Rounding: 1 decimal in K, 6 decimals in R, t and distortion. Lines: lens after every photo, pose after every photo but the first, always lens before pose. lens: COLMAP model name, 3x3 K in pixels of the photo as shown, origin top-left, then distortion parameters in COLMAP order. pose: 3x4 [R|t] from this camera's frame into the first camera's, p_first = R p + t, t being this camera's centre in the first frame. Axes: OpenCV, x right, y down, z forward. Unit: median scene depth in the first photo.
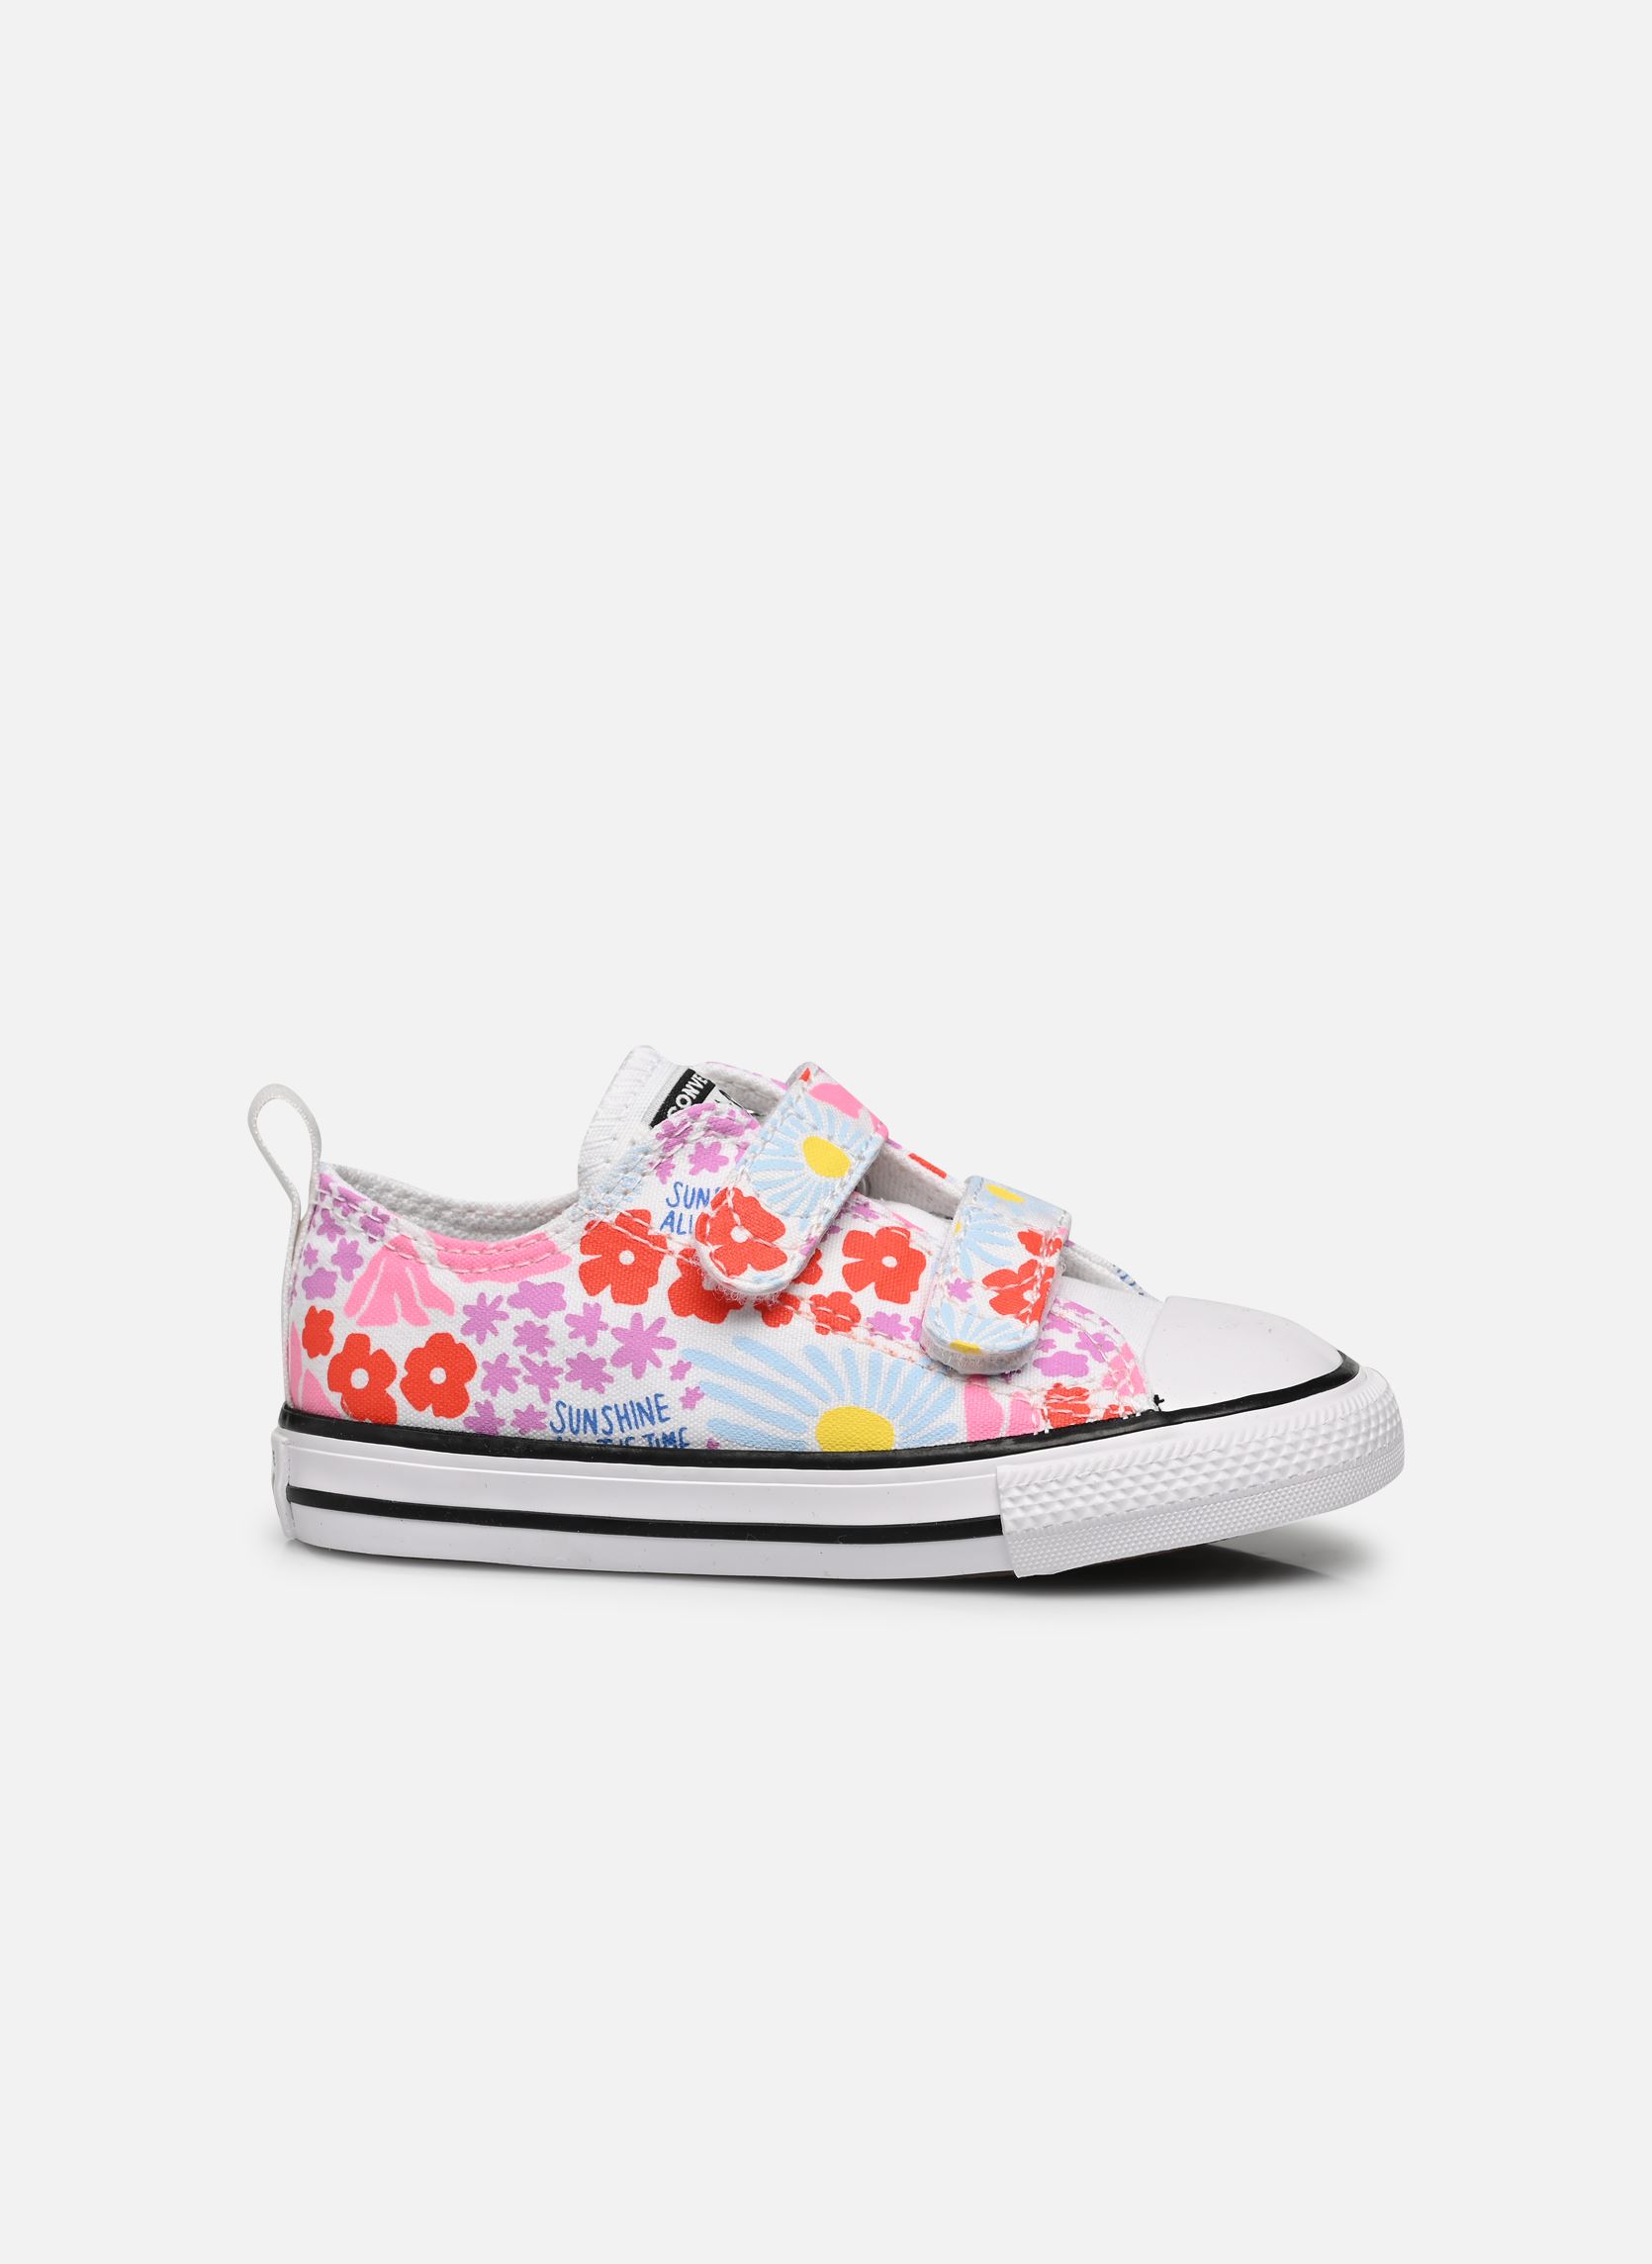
lens RADIAL K [[9672.4, 0, 826.0], [0, 9672.4, 1132.0], [0, 0, 1]] dist [0.310692, 0.740784]
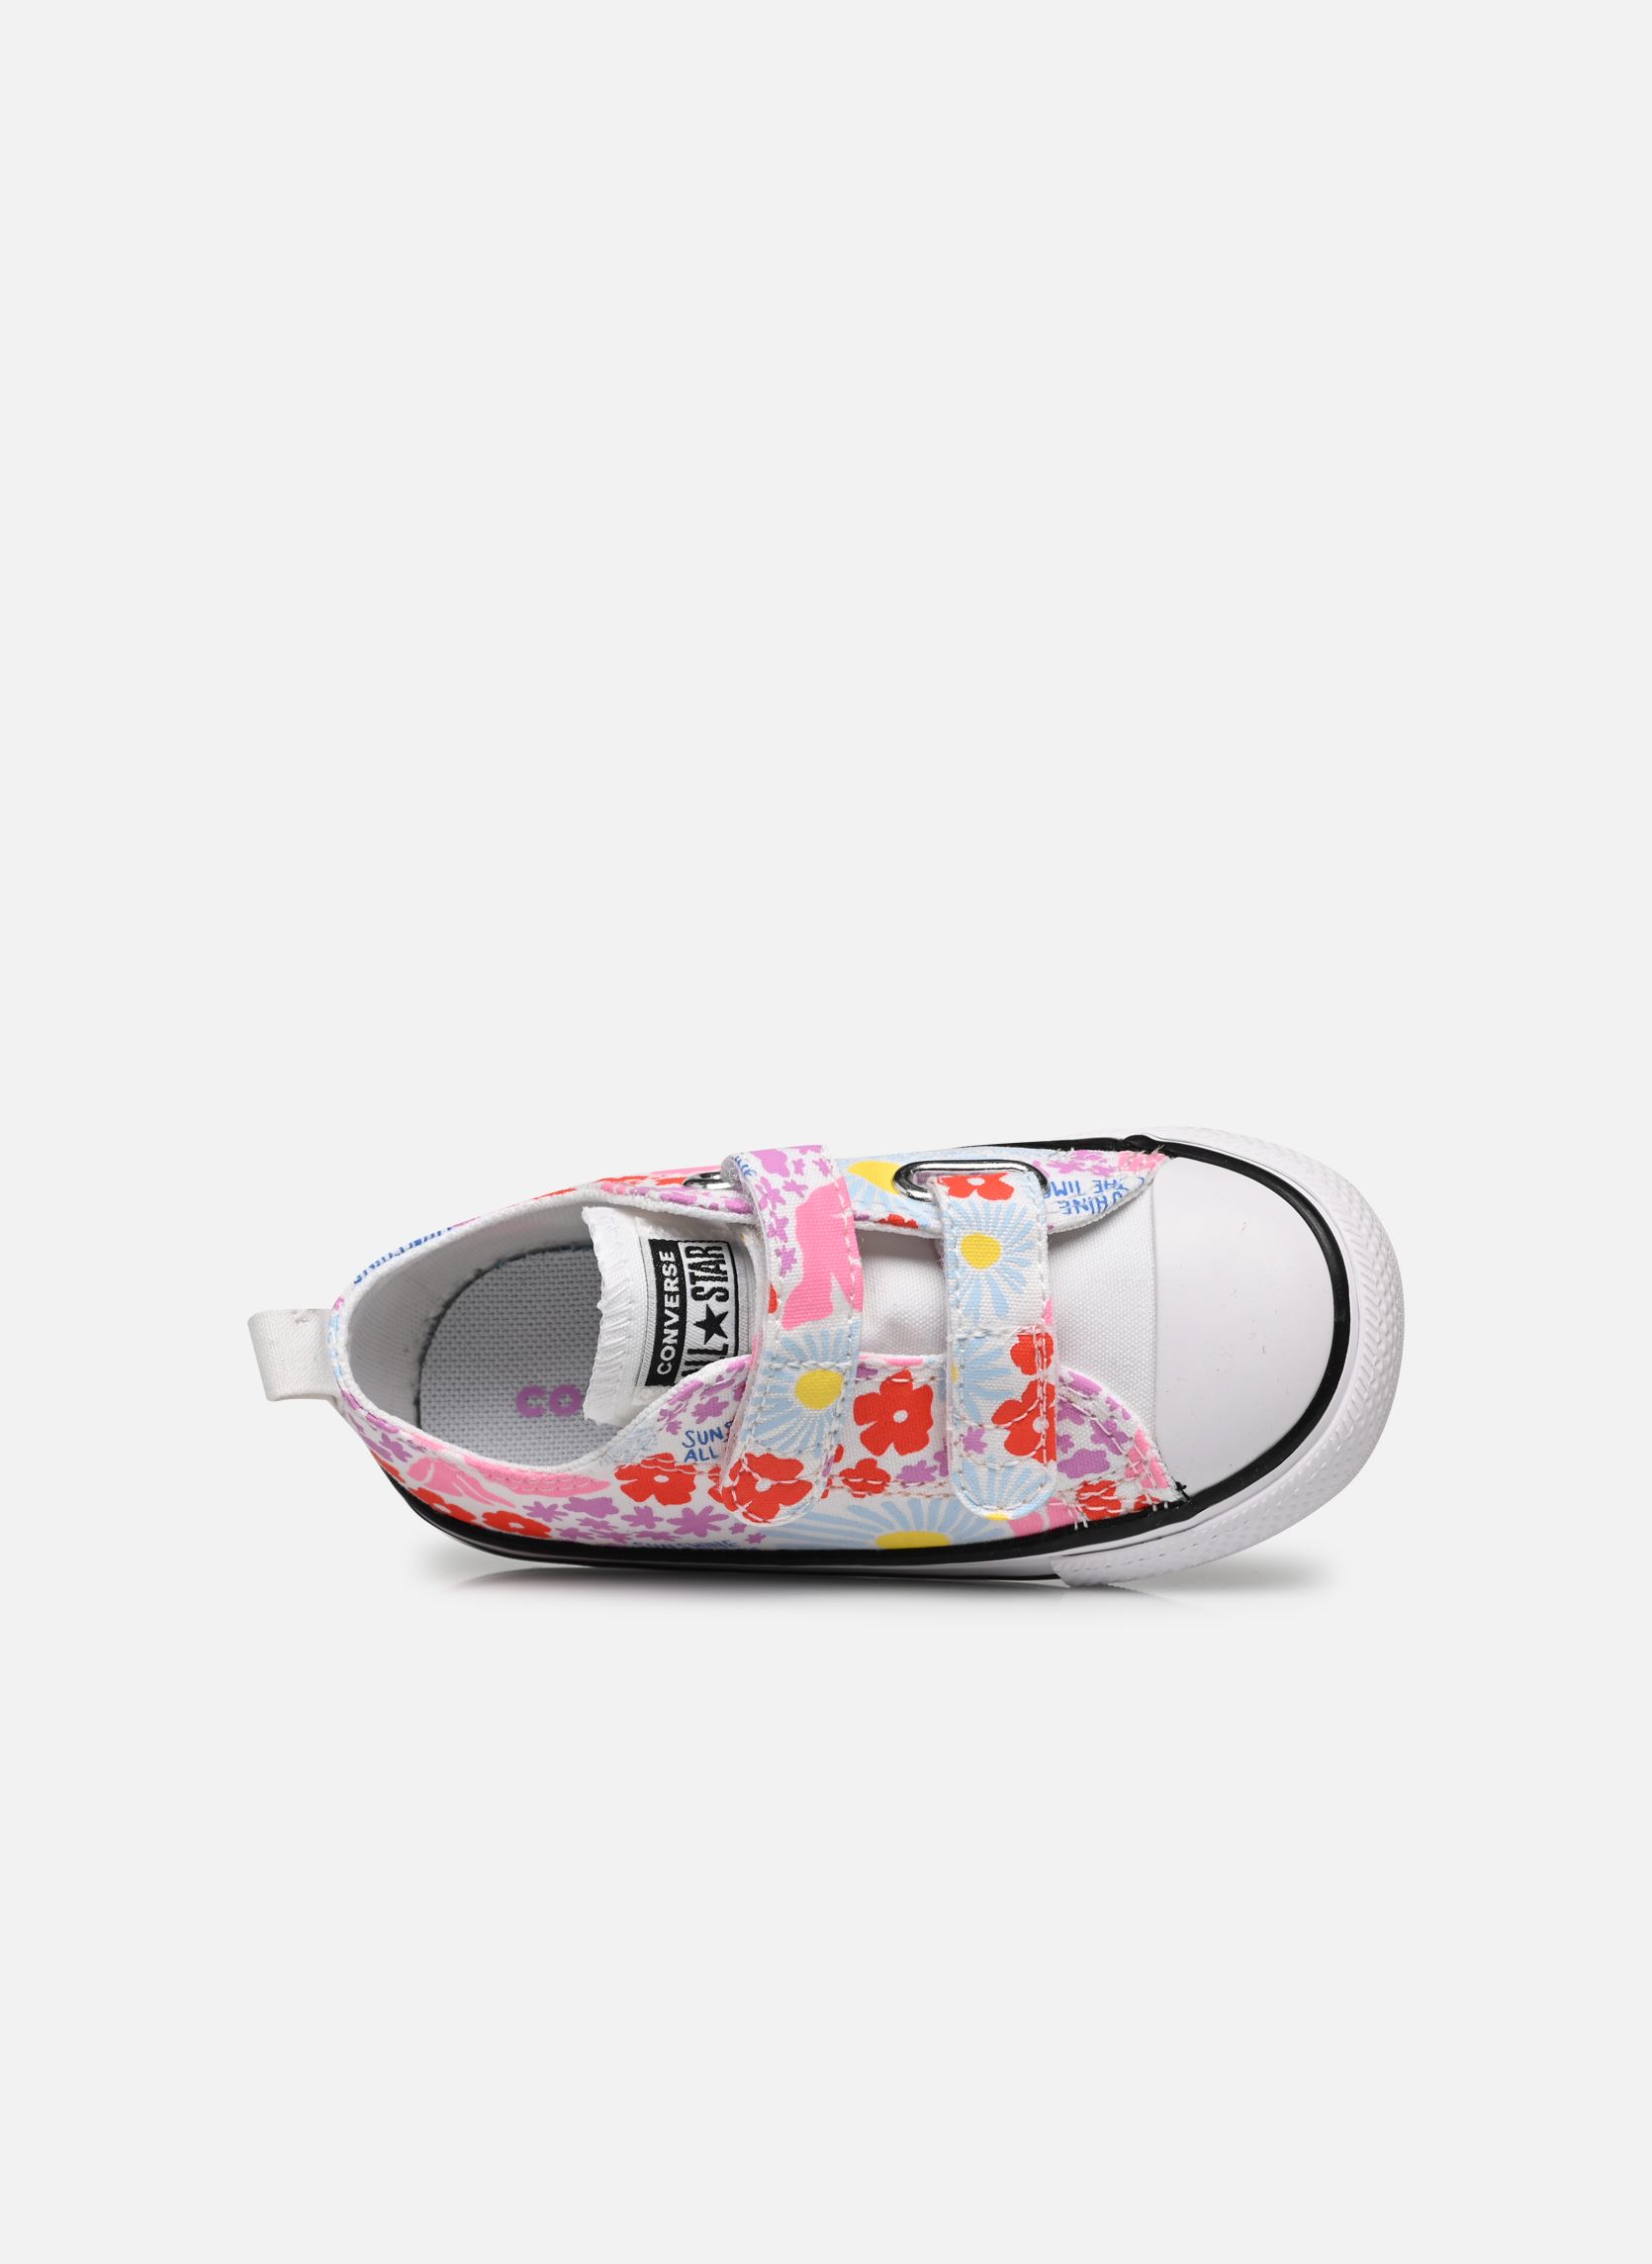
lens RADIAL K [[9672.4, 0, 826.0], [0, 9672.4, 1132.0], [0, 0, 1]] dist [0.310692, 0.740784]
pose [[0.968887, -0.181385, -0.168398, 0.182498], [0.220055, 0.319872, 0.921552, -0.973430], [-0.113290, -0.929936, 0.349835, 0.663555]]
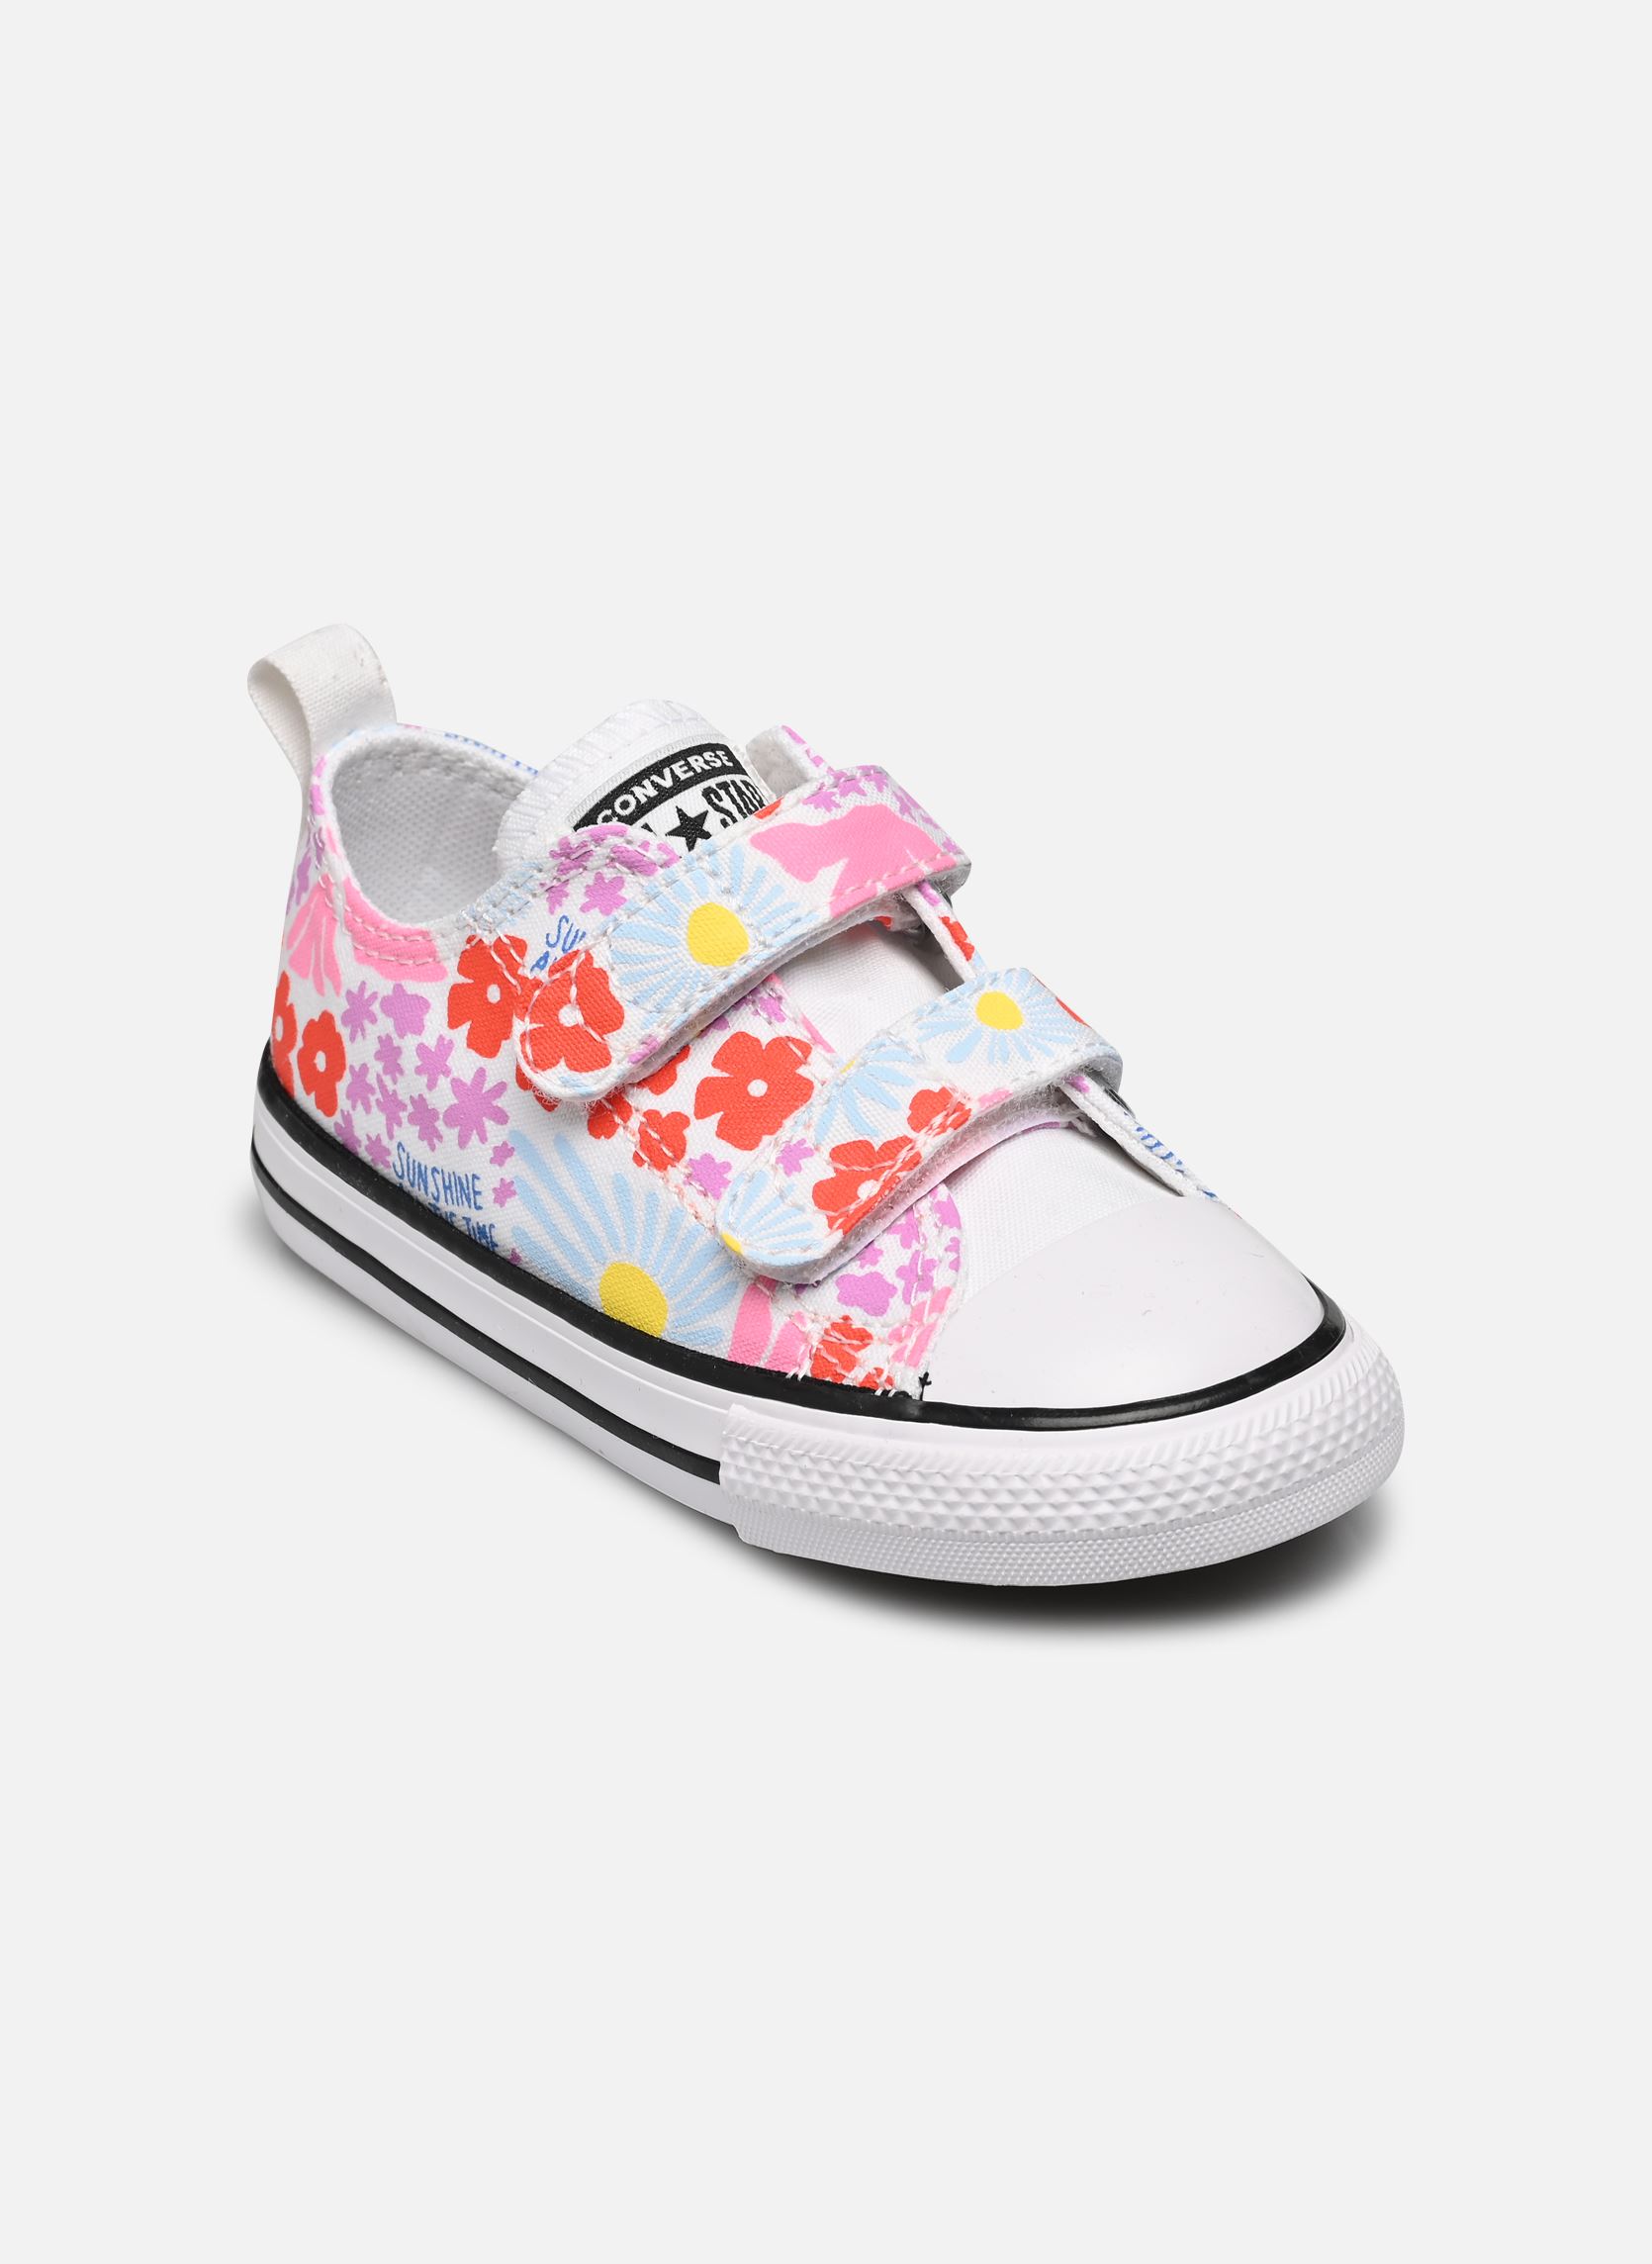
lens RADIAL K [[9672.4, 0, 826.0], [0, 9672.4, 1132.0], [0, 0, 1]] dist [0.310692, 0.740784]
pose [[0.748453, 0.291646, -0.595618, 0.476667], [-0.078877, 0.930885, 0.356694, -0.262083], [0.658481, -0.219988, 0.719728, 0.445081]]
